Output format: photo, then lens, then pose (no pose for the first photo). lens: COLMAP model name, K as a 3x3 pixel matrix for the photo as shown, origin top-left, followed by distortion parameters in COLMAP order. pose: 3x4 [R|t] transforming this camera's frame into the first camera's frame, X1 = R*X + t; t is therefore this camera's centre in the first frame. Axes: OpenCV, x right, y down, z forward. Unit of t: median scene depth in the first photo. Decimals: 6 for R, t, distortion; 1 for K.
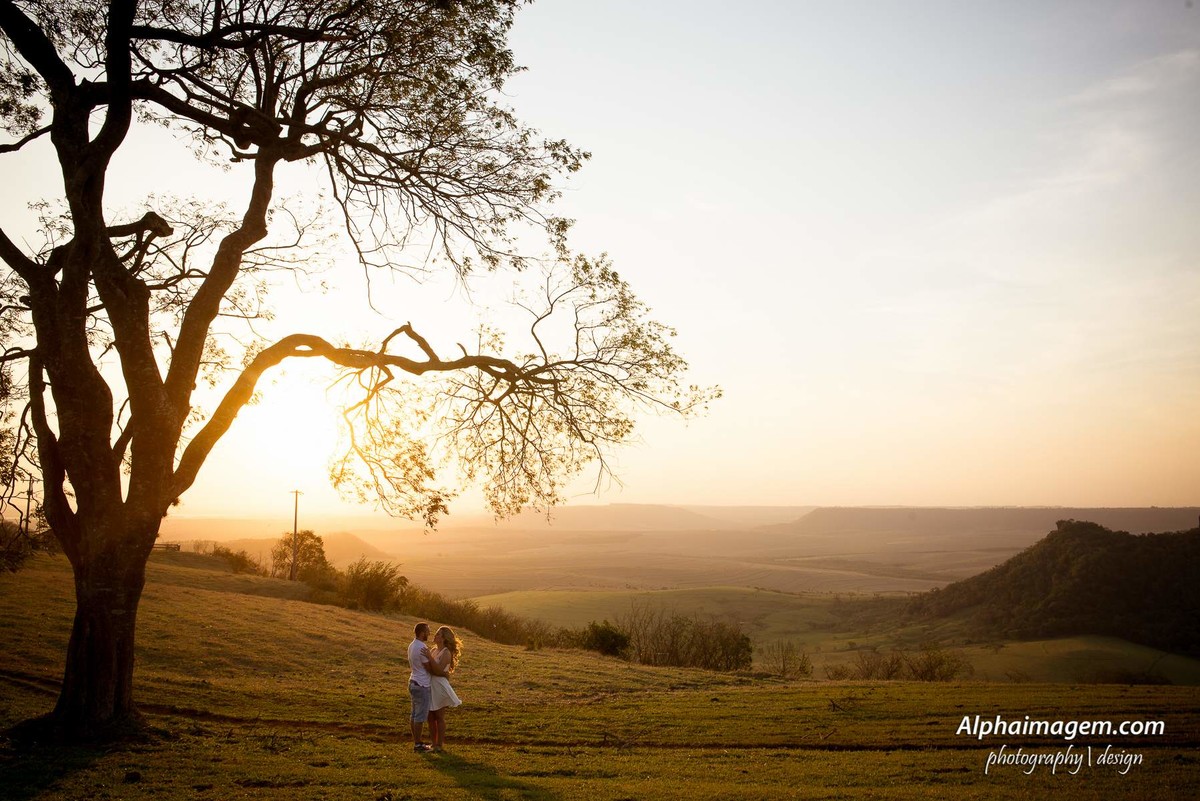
lens RADIAL K [[1058.2, 0, 600.0], [0, 1058.2, 400.5], [0, 0, 1]] dist [0.001136, -0.007619]
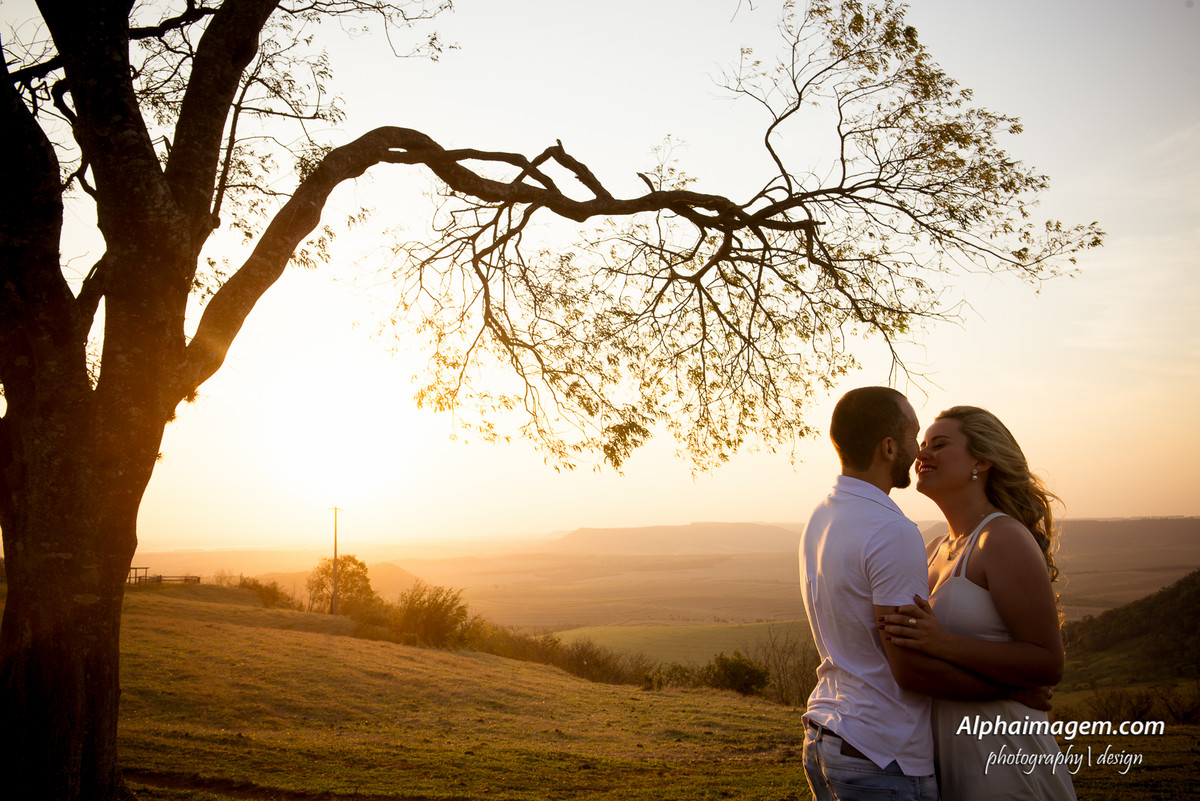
lens RADIAL K [[1232.4, 0, 600.0], [0, 1232.4, 400.5], [0, 0, 1]] dist [0.042934, -0.003978]
pose [[0.997652, -0.028882, -0.062097, -0.100196], [0.028733, 0.999582, -0.003305, 0.068244], [0.062167, 0.001513, 0.998065, 0.249512]]
